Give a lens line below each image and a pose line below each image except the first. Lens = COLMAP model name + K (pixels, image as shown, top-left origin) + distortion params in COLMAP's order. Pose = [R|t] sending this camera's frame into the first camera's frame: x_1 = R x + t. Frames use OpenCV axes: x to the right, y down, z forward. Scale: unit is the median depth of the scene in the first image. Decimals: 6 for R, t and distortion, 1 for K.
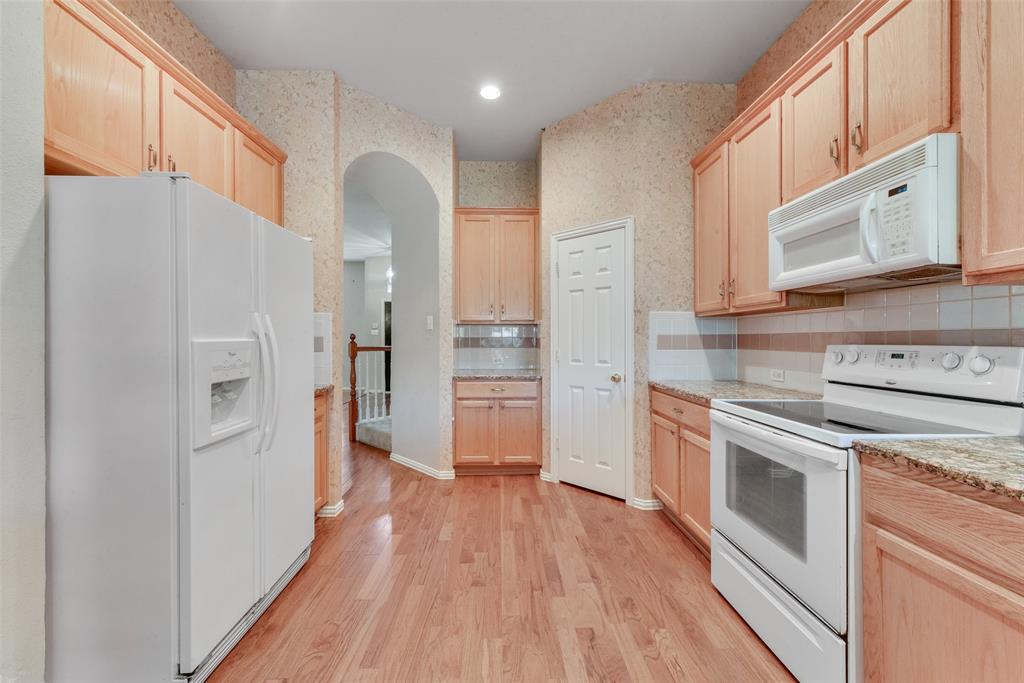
lens RADIAL K [[411.5, 0, 507.3], [0, 411.5, 339.7], [0, 0, 1]] dist [0.011543, 0.000025]
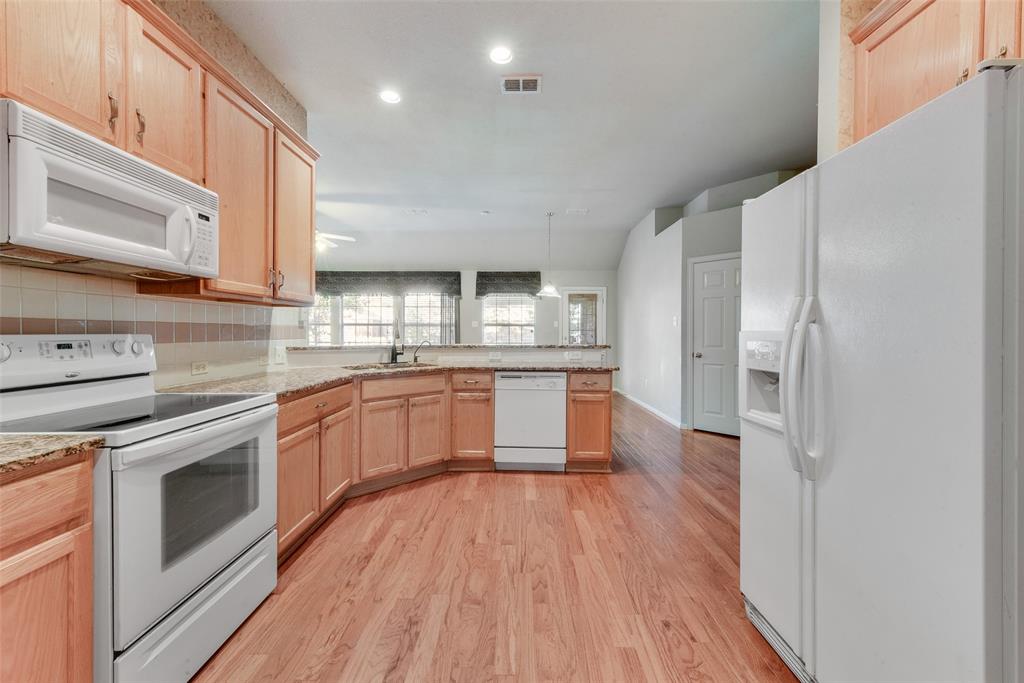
lens RADIAL K [[411.5, 0, 512.7], [0, 411.5, 337.0], [0, 0, 1]] dist [0.011543, 0.000025]
pose [[-0.999364, -0.003486, 0.035476, -0.084615], [-0.003103, 0.999936, 0.010863, 0.005978], [-0.035512, 0.010746, -0.999311, 1.958337]]
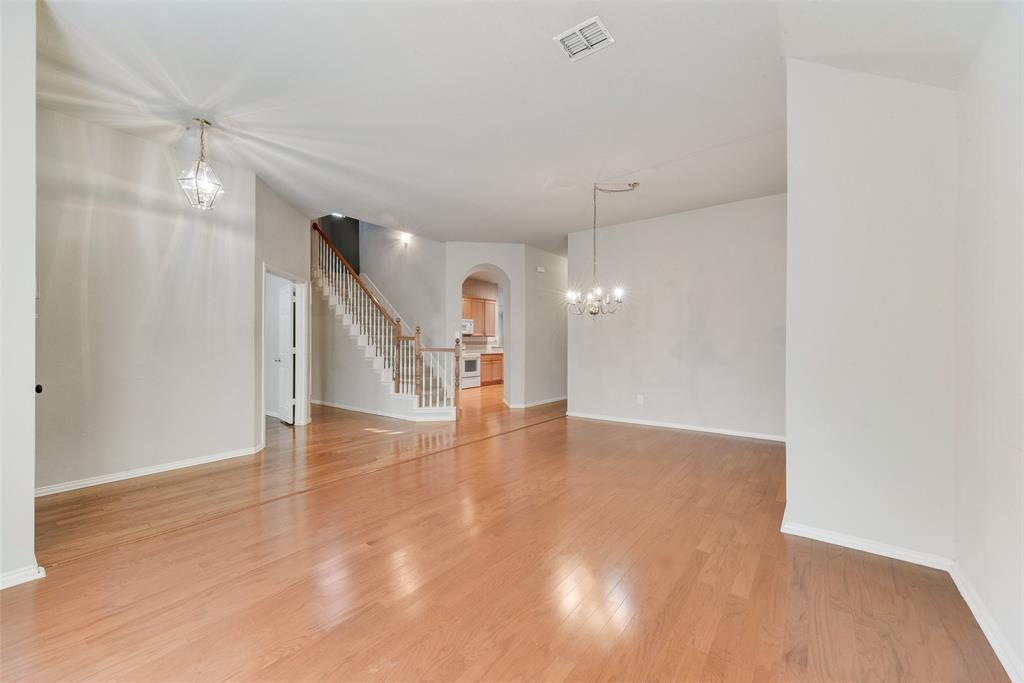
lens RADIAL K [[411.5, 0, 512.2], [0, 411.5, 340.7], [0, 0, 1]] dist [0.011543, 0.000025]
pose [[-0.781824, -0.001332, 0.623498, -4.072413], [-0.002338, 0.999997, -0.000795, -0.029115], [-0.623495, -0.002079, -0.781825, 5.855625]]
